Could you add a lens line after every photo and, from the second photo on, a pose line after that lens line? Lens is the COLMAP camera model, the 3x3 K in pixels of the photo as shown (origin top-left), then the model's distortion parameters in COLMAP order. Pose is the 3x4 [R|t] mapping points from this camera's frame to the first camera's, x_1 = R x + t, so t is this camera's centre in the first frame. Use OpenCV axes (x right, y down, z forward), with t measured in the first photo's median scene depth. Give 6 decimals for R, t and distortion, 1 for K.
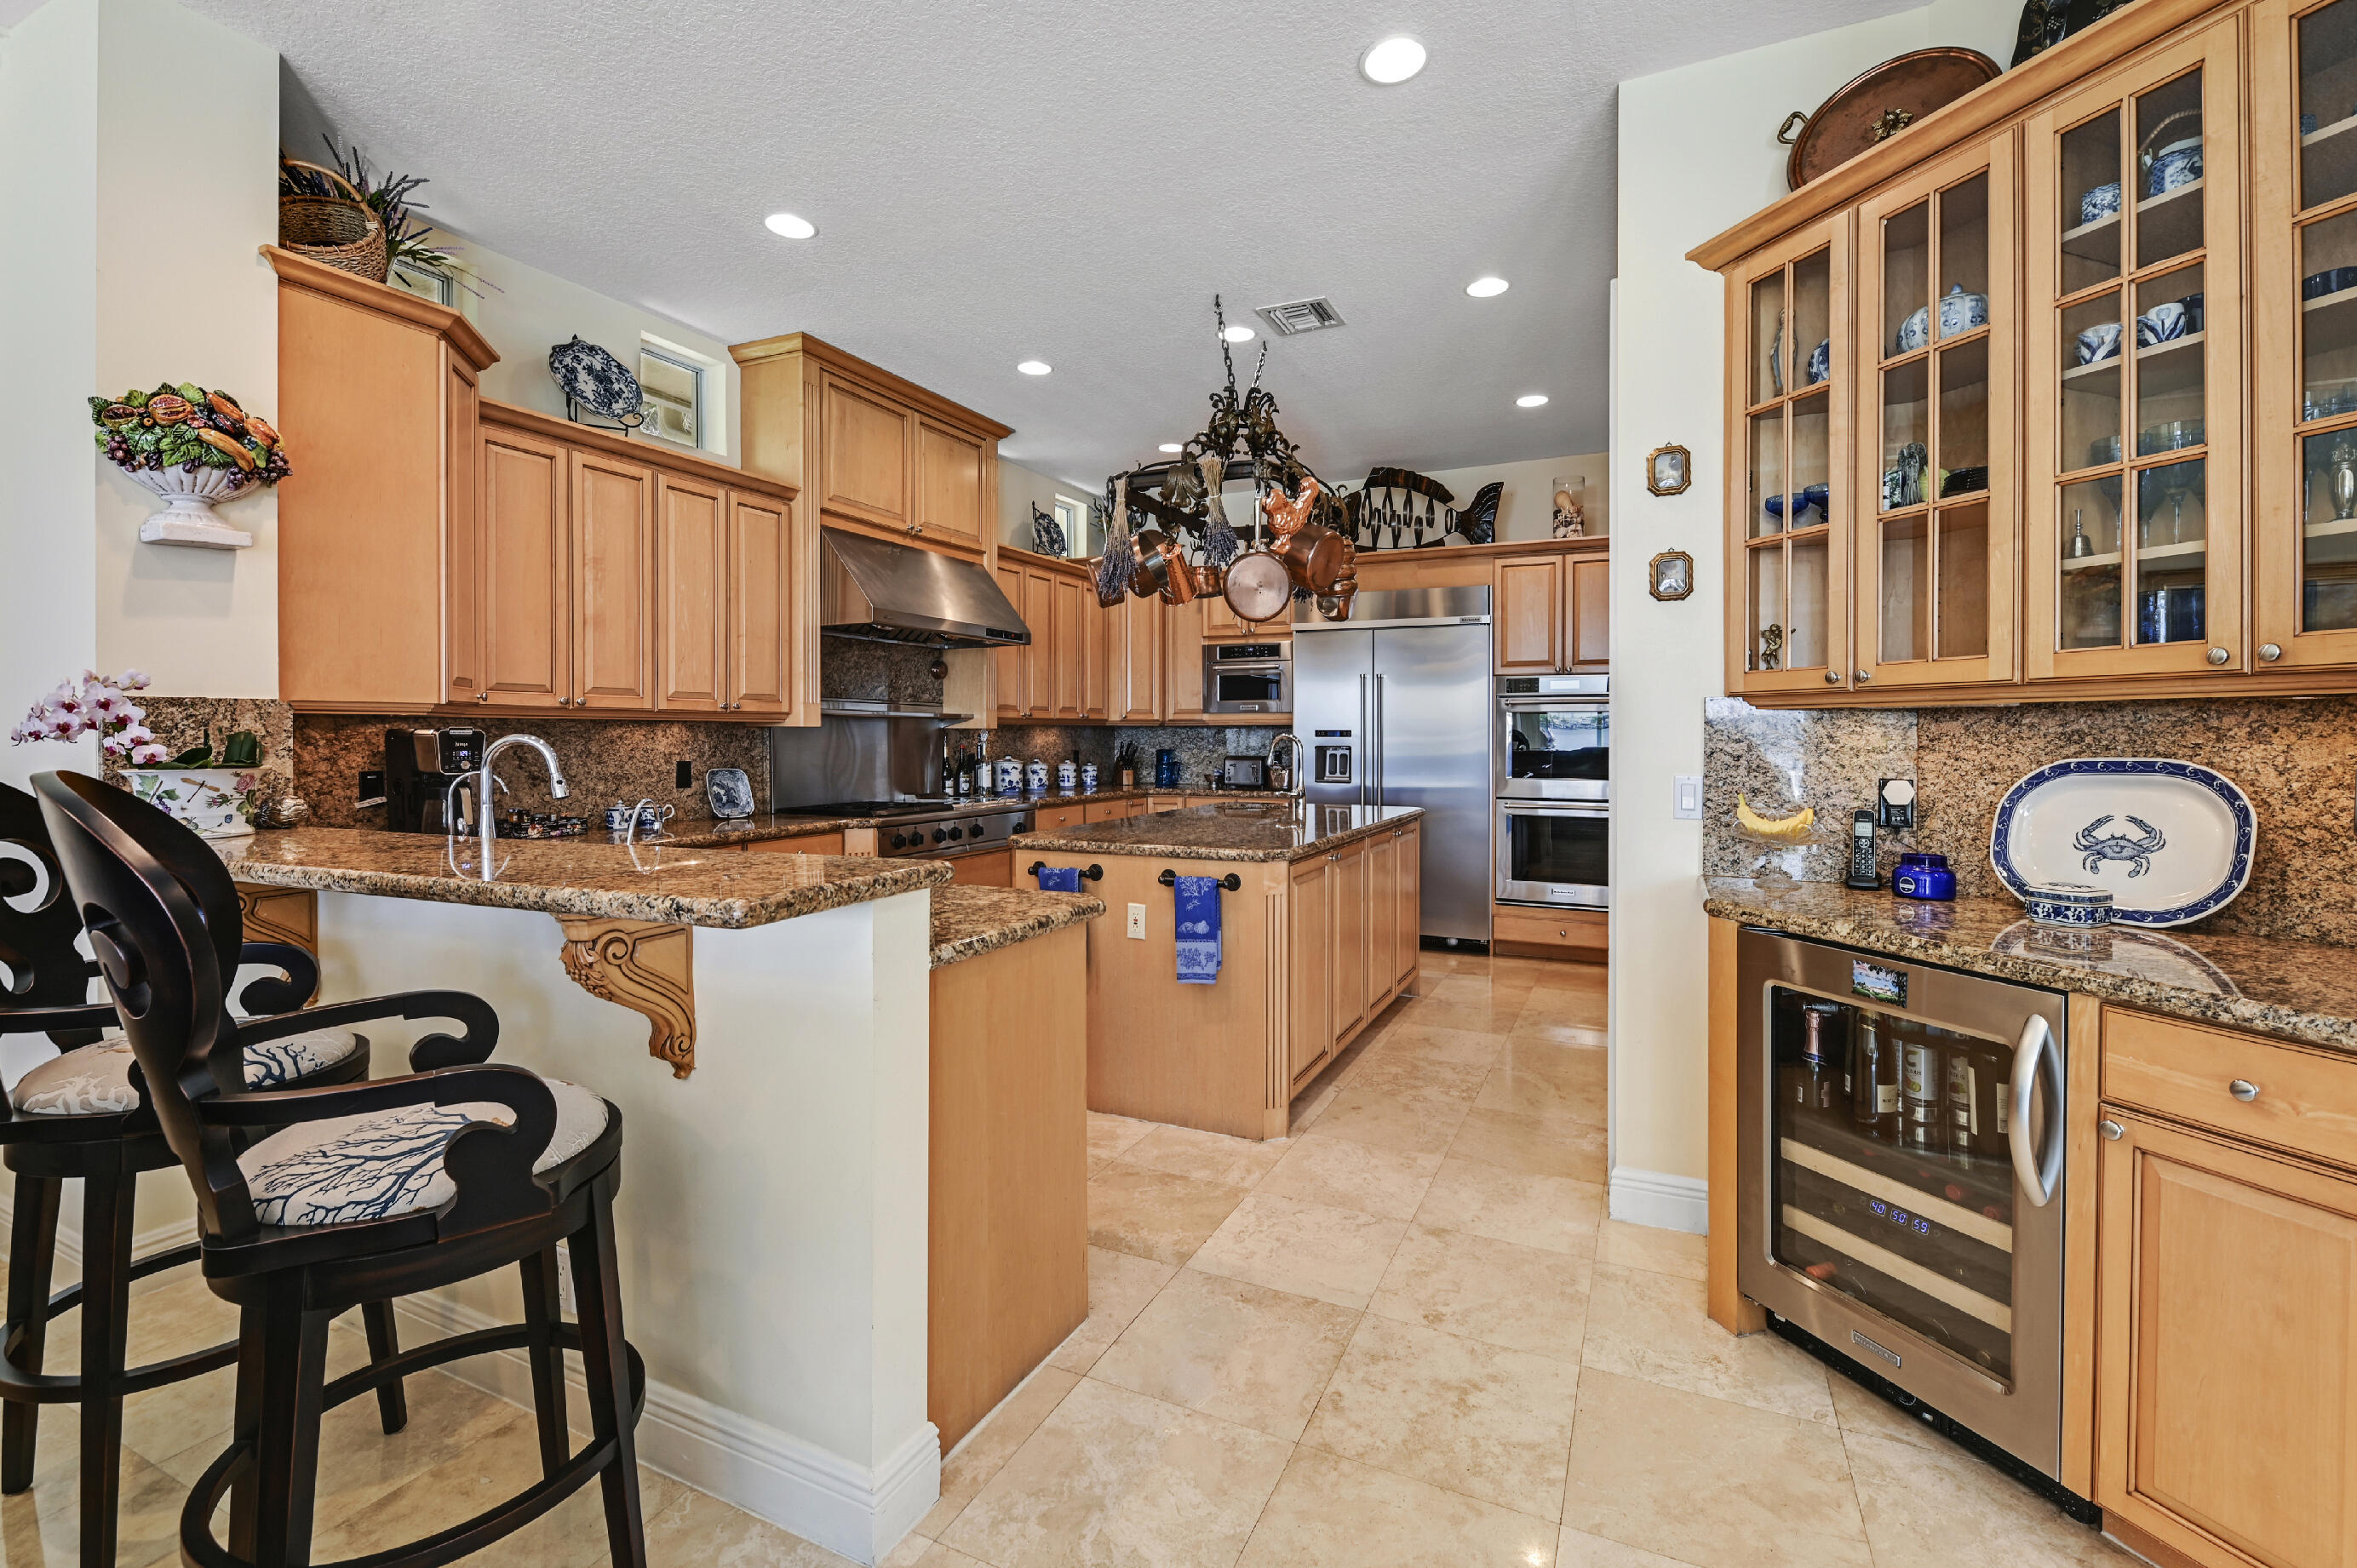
lens RADIAL K [[1019.5, 0, 1169.8], [0, 1019.5, 736.6], [0, 0, 1]] dist [-0.015285, -0.000048]
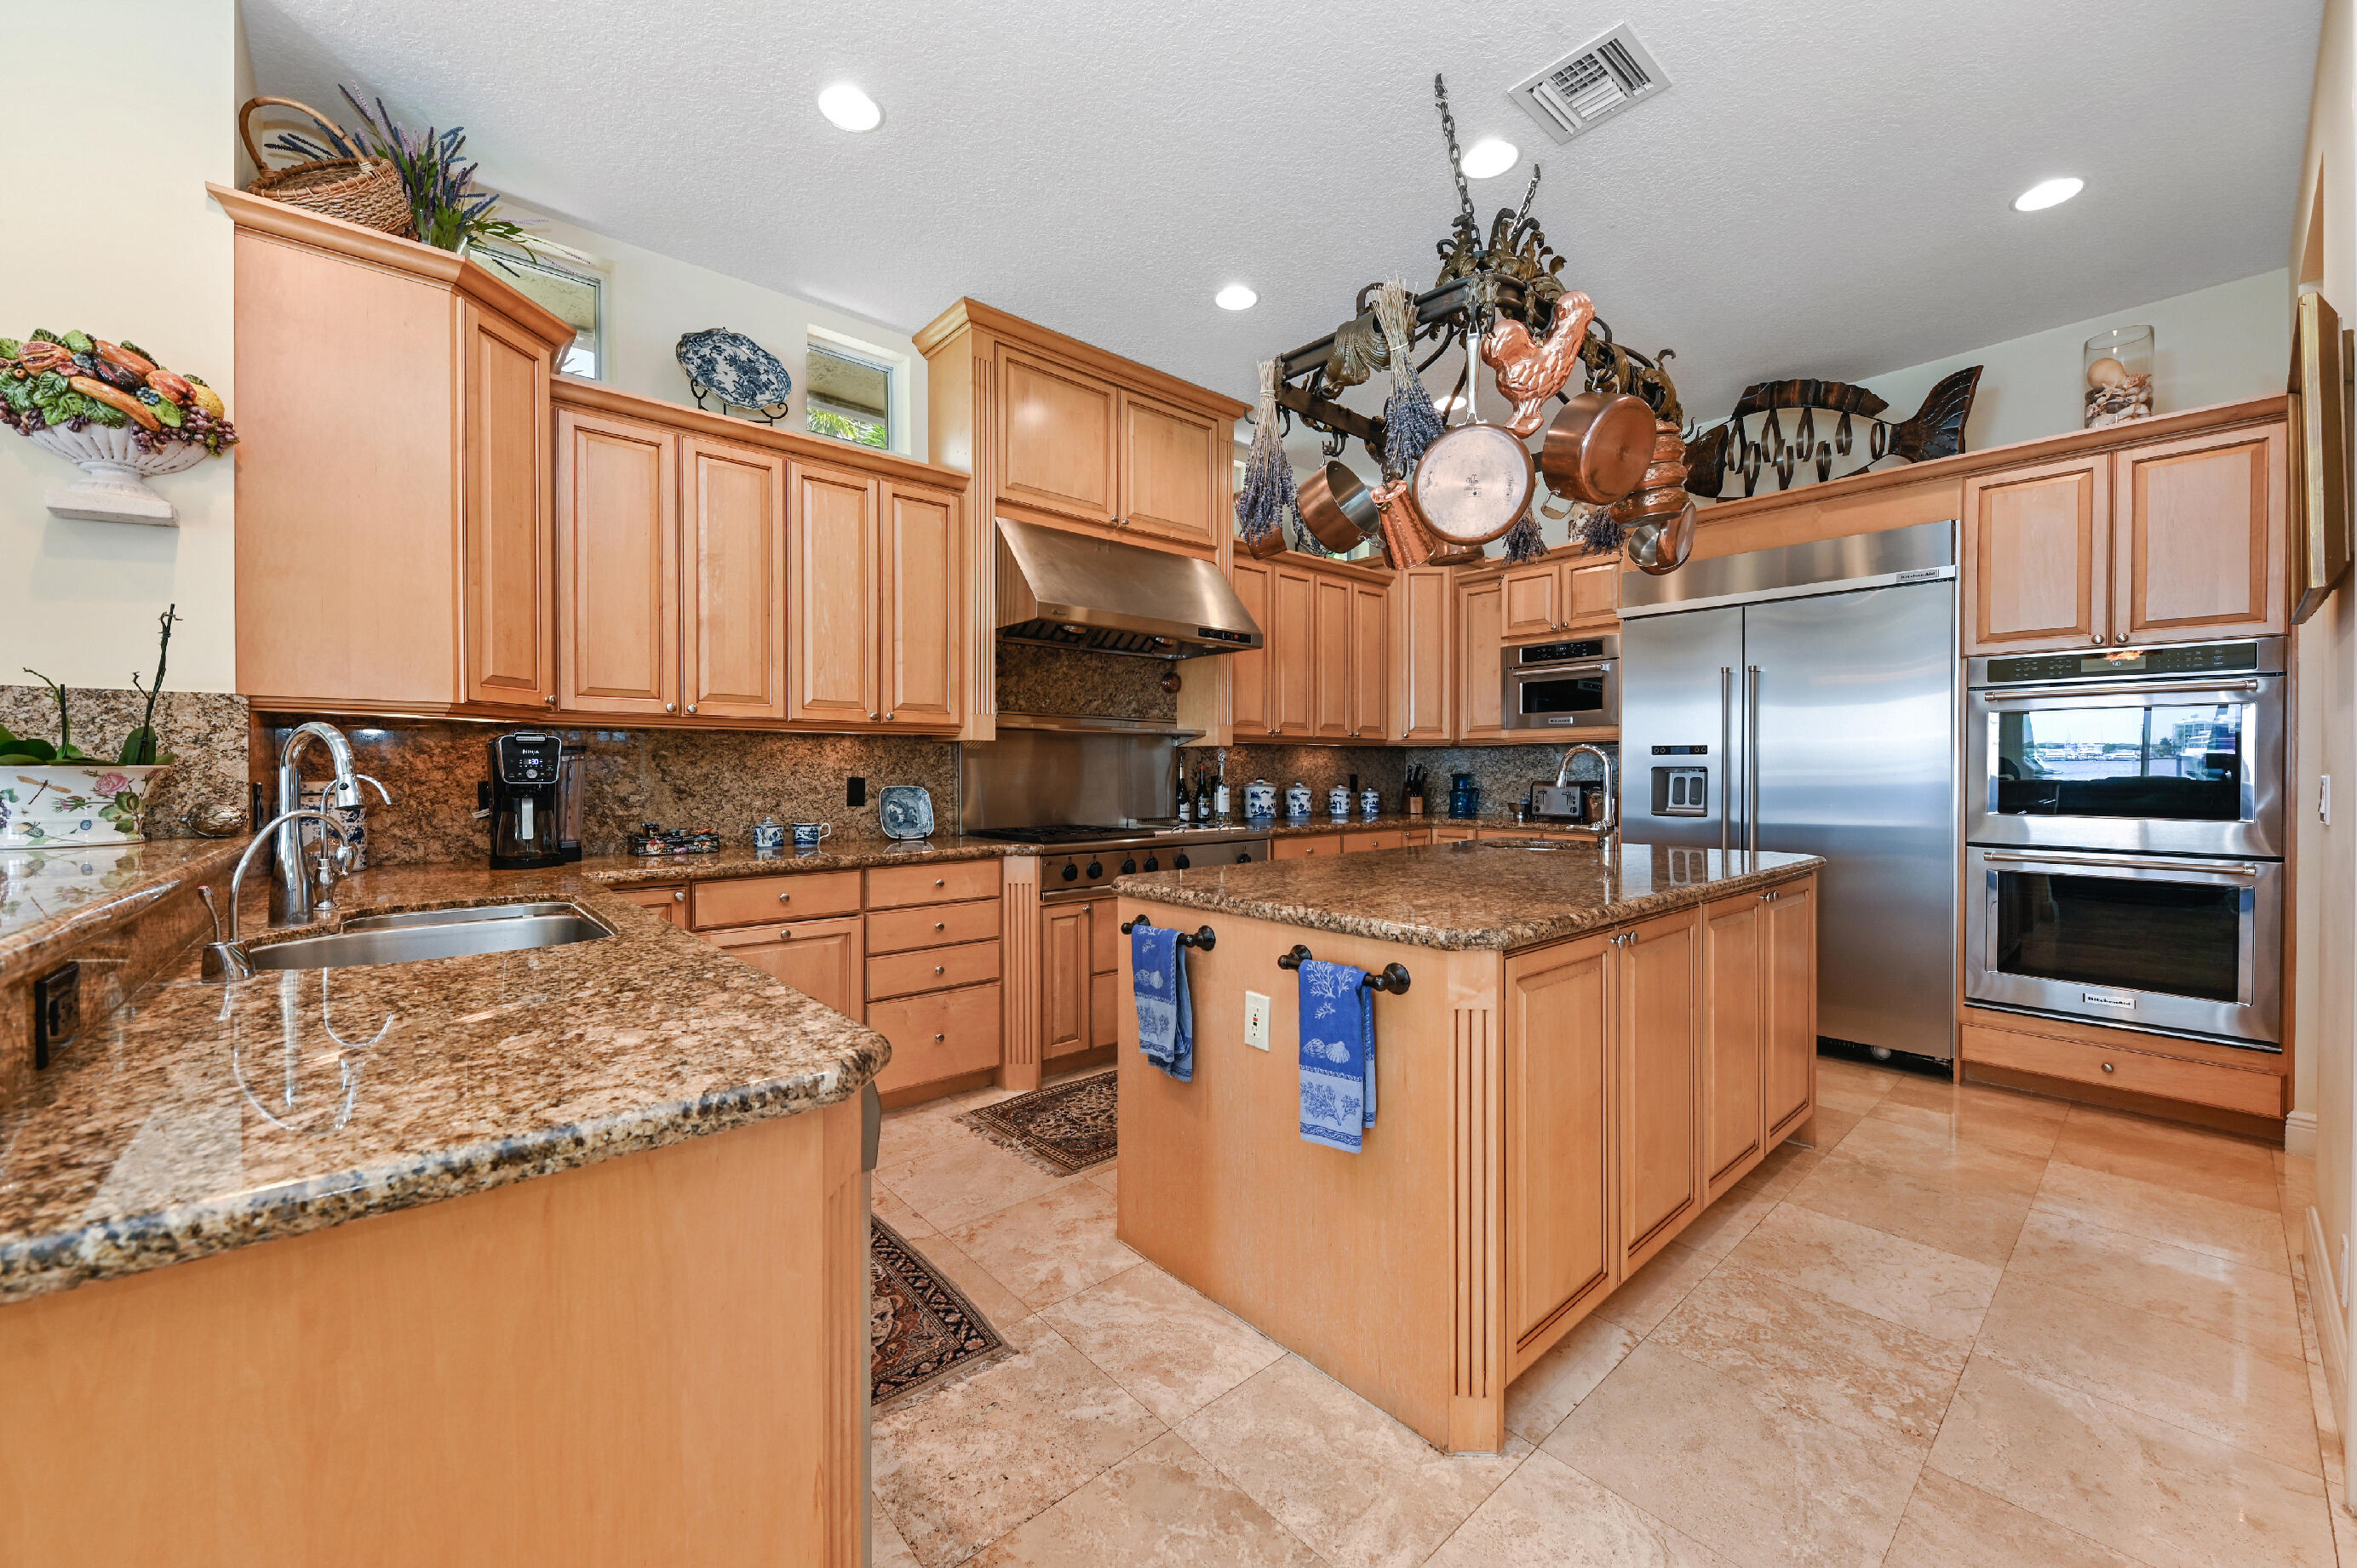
lens RADIAL K [[908.4, 0, 1113.7], [0, 908.4, 774.0], [0, 0, 1]] dist [0.003152, -0.001971]
pose [[0.908195, 0.001686, -0.418543, 0.094878], [0.000111, 0.999991, 0.004268, 0.017710], [0.418547, -0.003923, 0.908187, 0.337441]]
